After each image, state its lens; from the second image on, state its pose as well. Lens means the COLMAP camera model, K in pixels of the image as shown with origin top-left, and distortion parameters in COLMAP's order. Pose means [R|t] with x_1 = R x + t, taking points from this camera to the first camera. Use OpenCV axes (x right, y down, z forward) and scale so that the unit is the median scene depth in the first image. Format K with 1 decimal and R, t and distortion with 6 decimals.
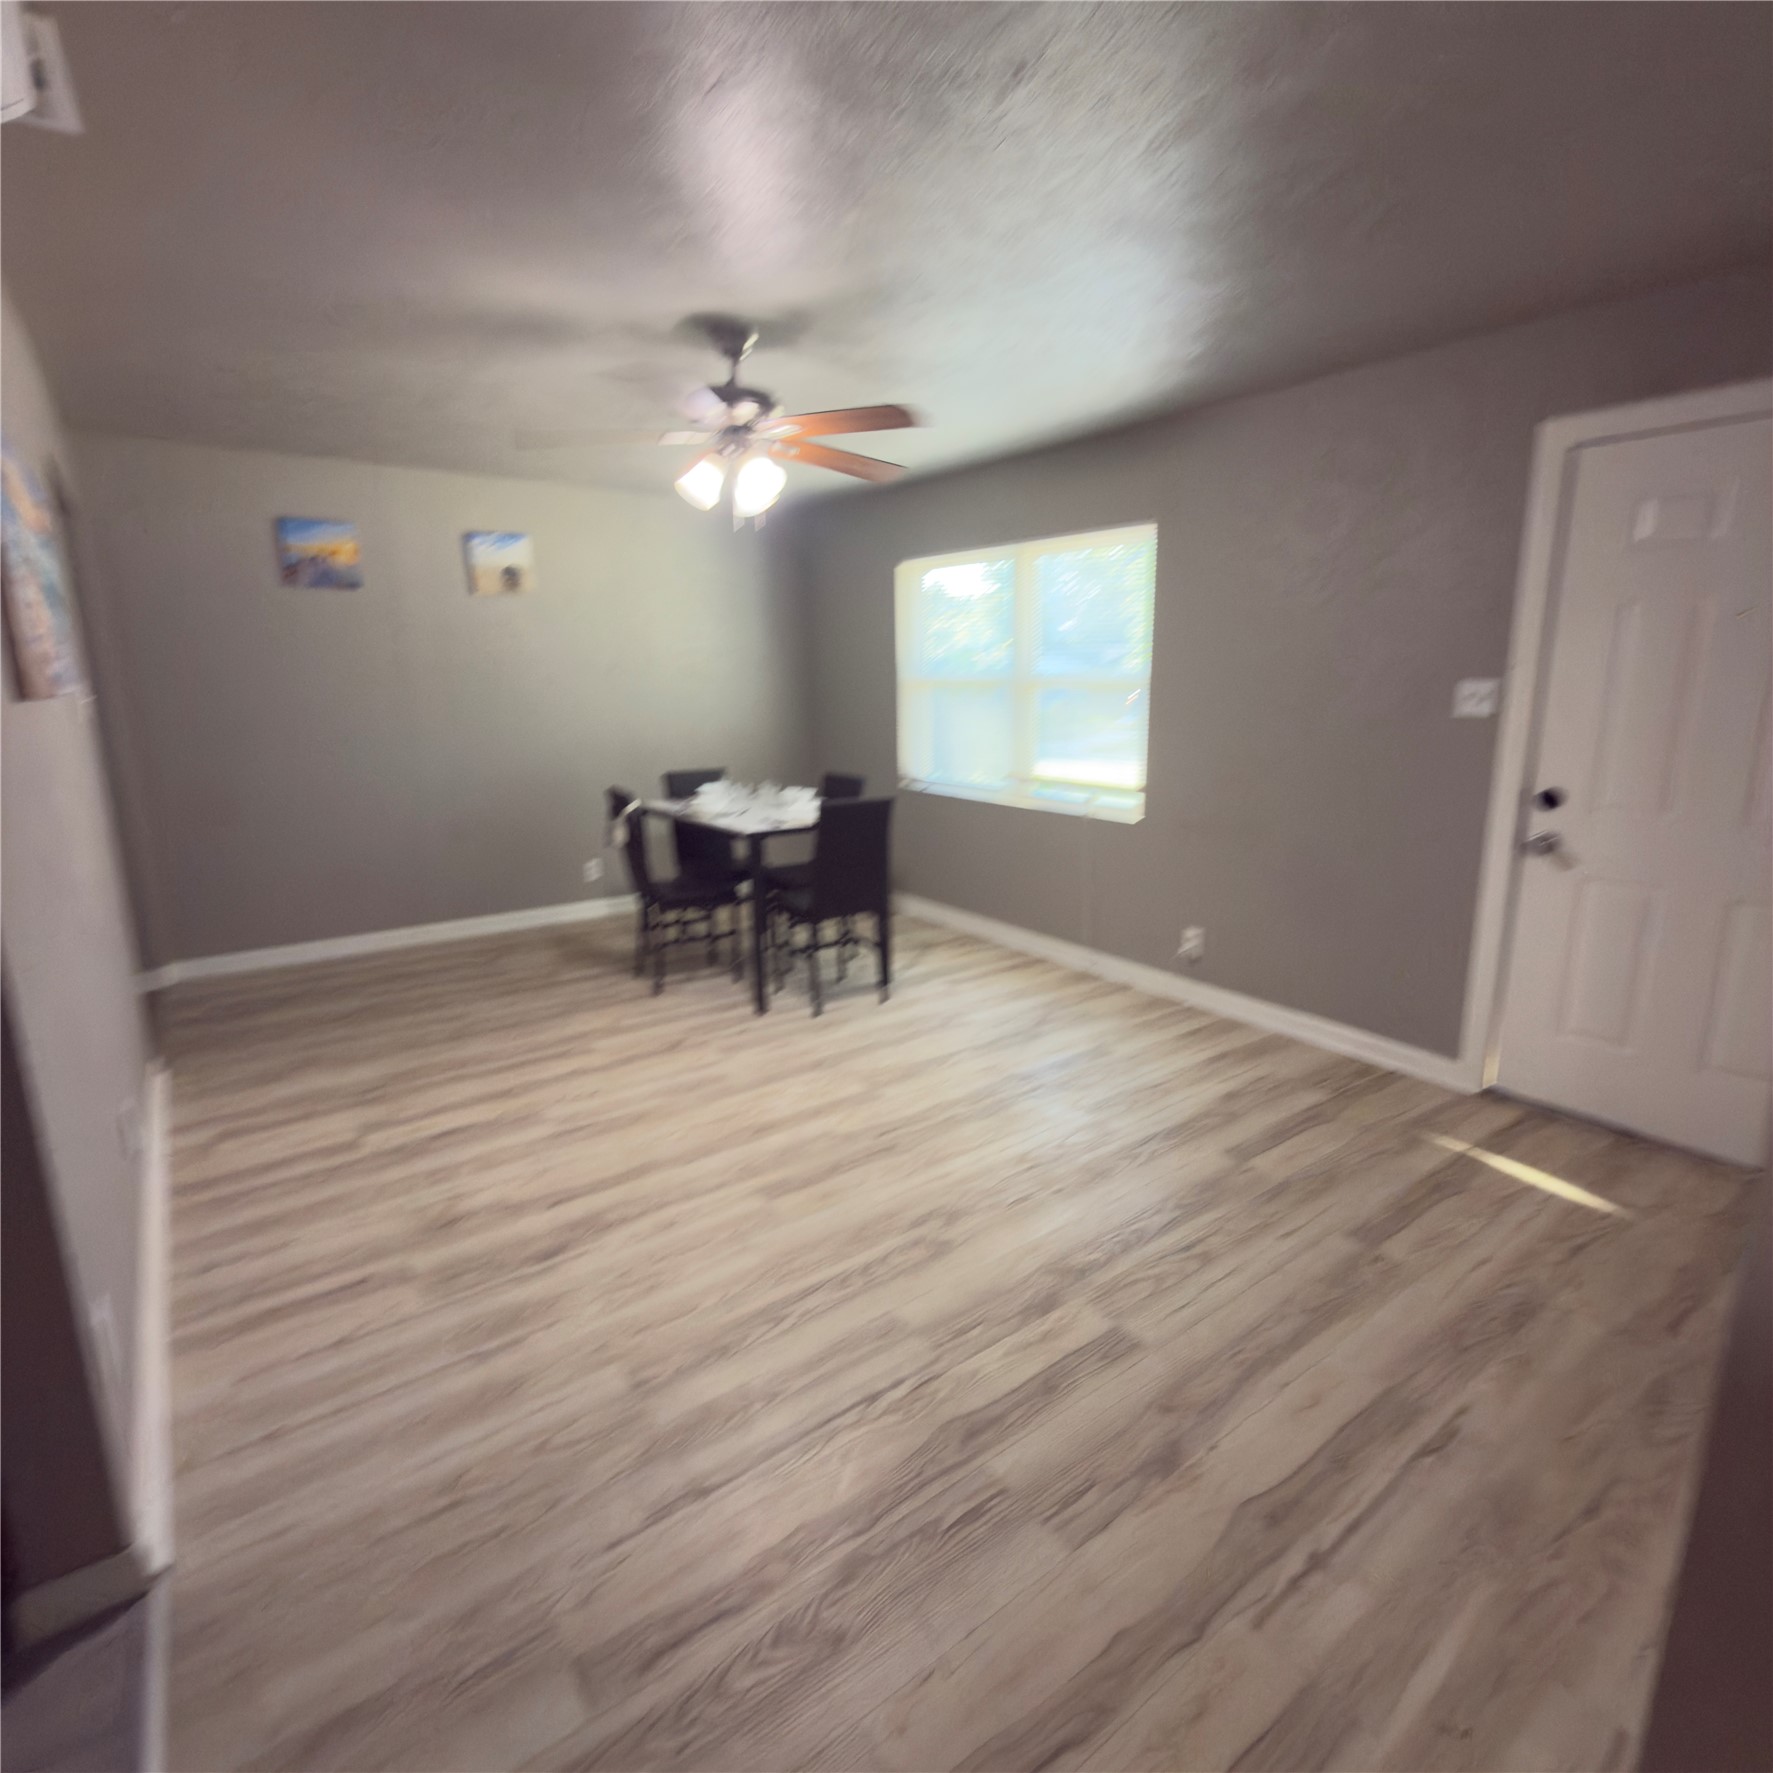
lens RADIAL K [[945.1, 0, 883.8], [0, 945.1, 895.7], [0, 0, 1]] dist [0.002696, -0.001390]
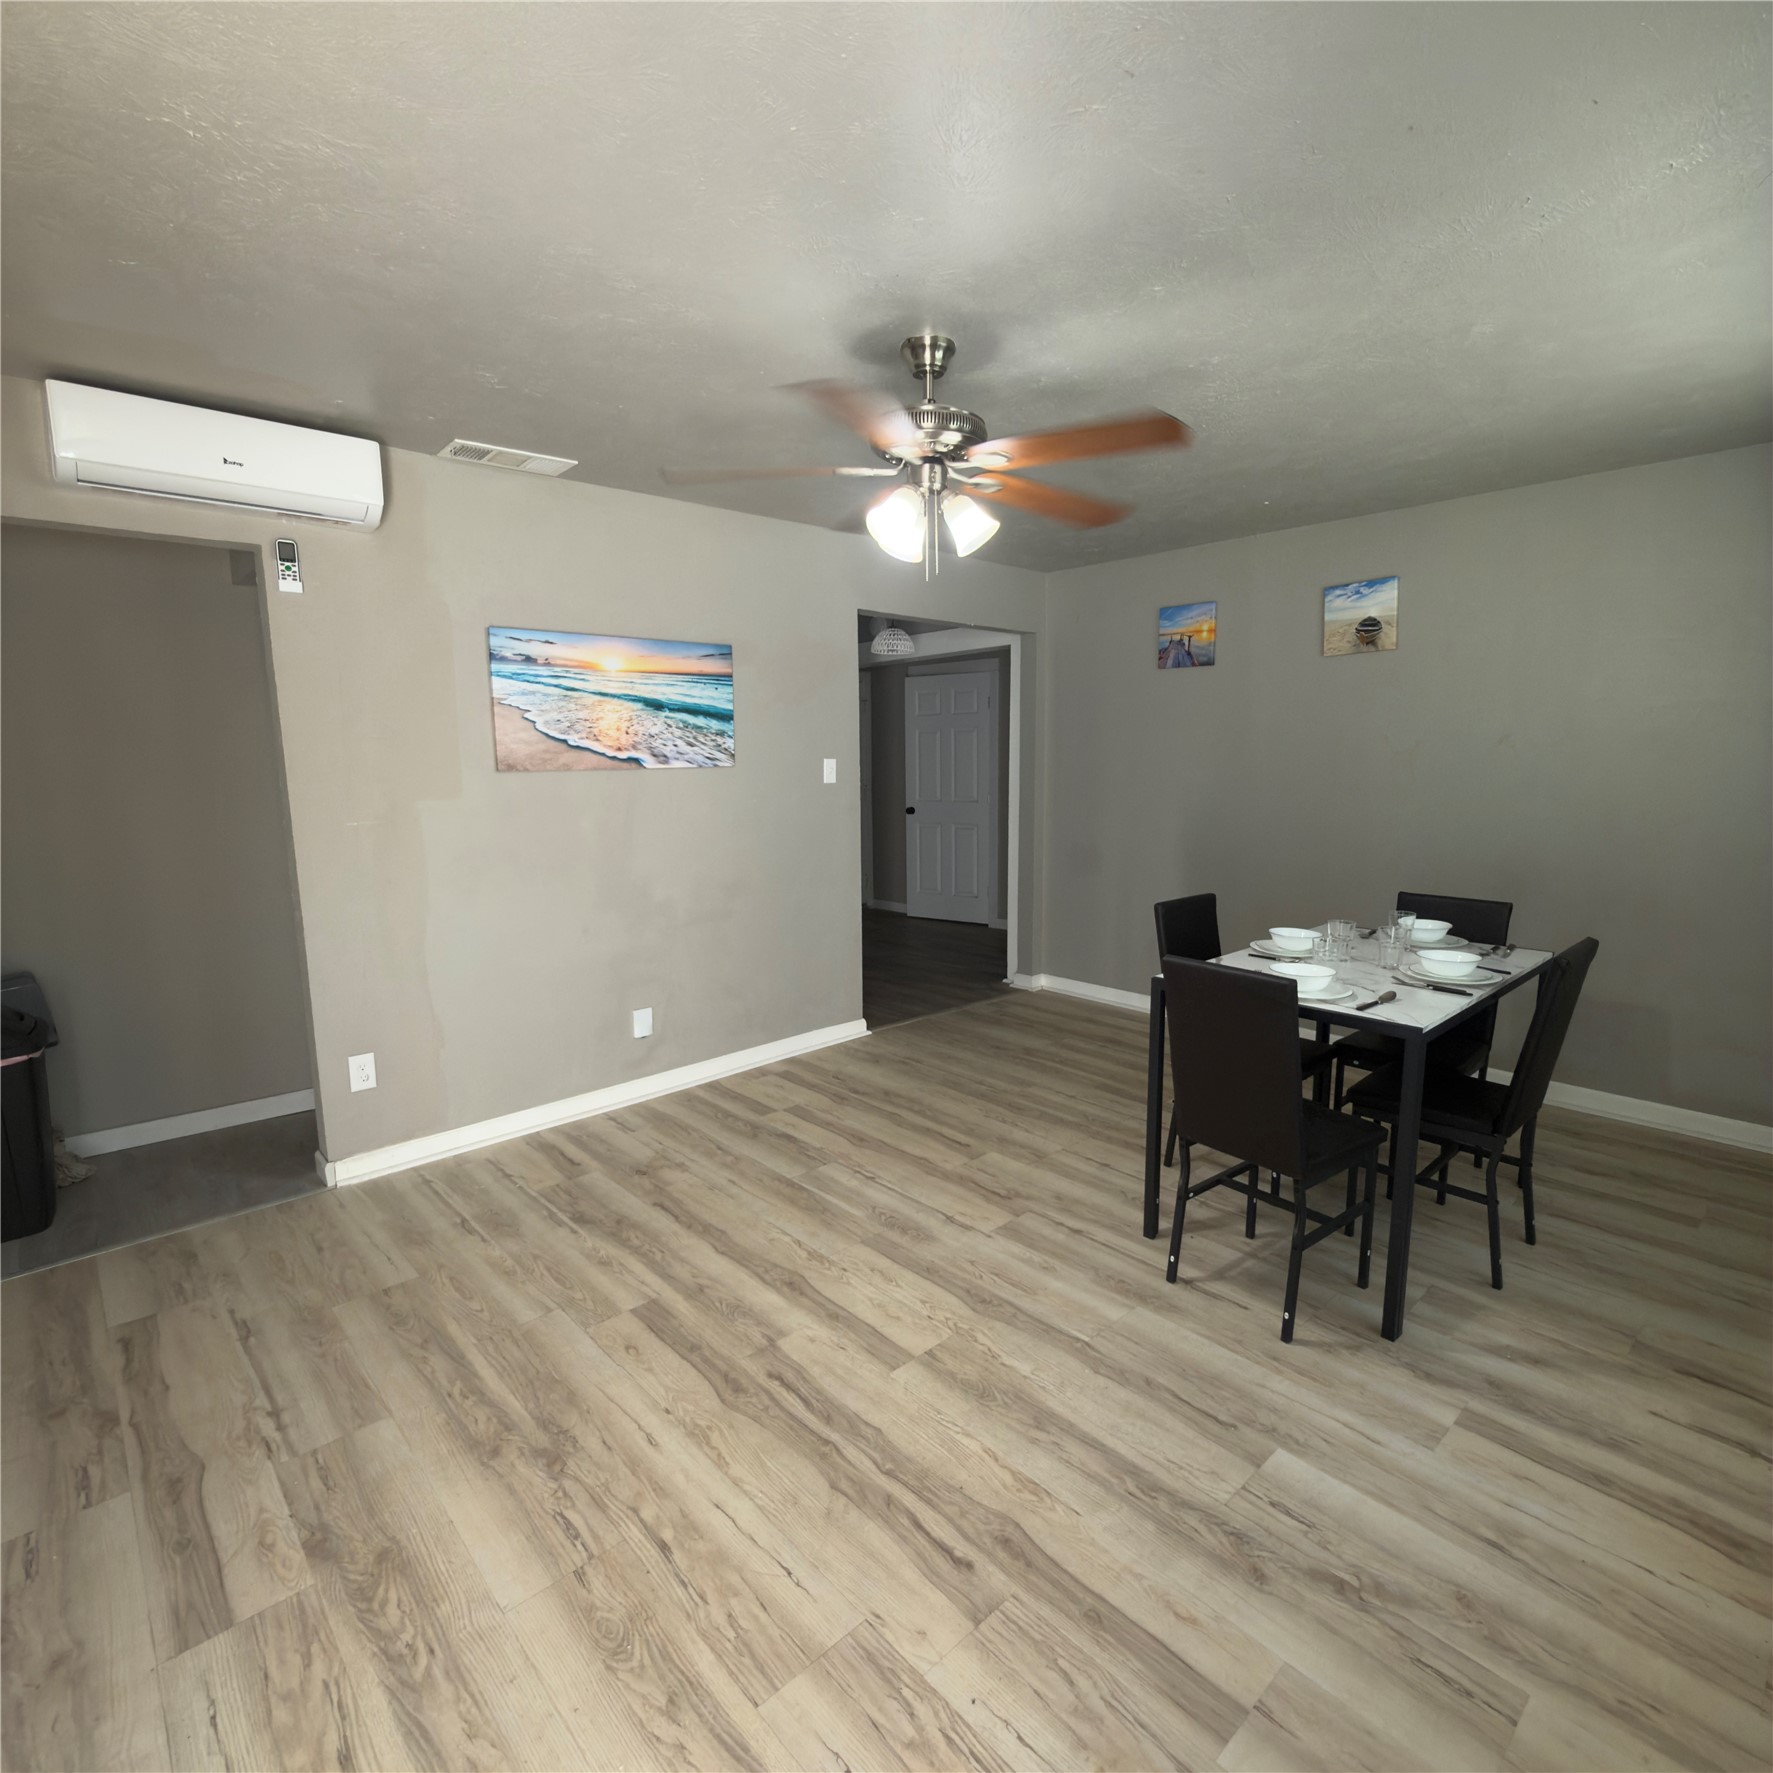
lens RADIAL K [[945.1, 0, 883.8], [0, 945.1, 881.8], [0, 0, 1]] dist [0.002696, -0.001390]
pose [[0.101947, 0.142951, -0.984465, 0.675164], [-0.217401, 0.968902, 0.118178, -0.226441], [0.970744, 0.201976, 0.129855, 0.906626]]
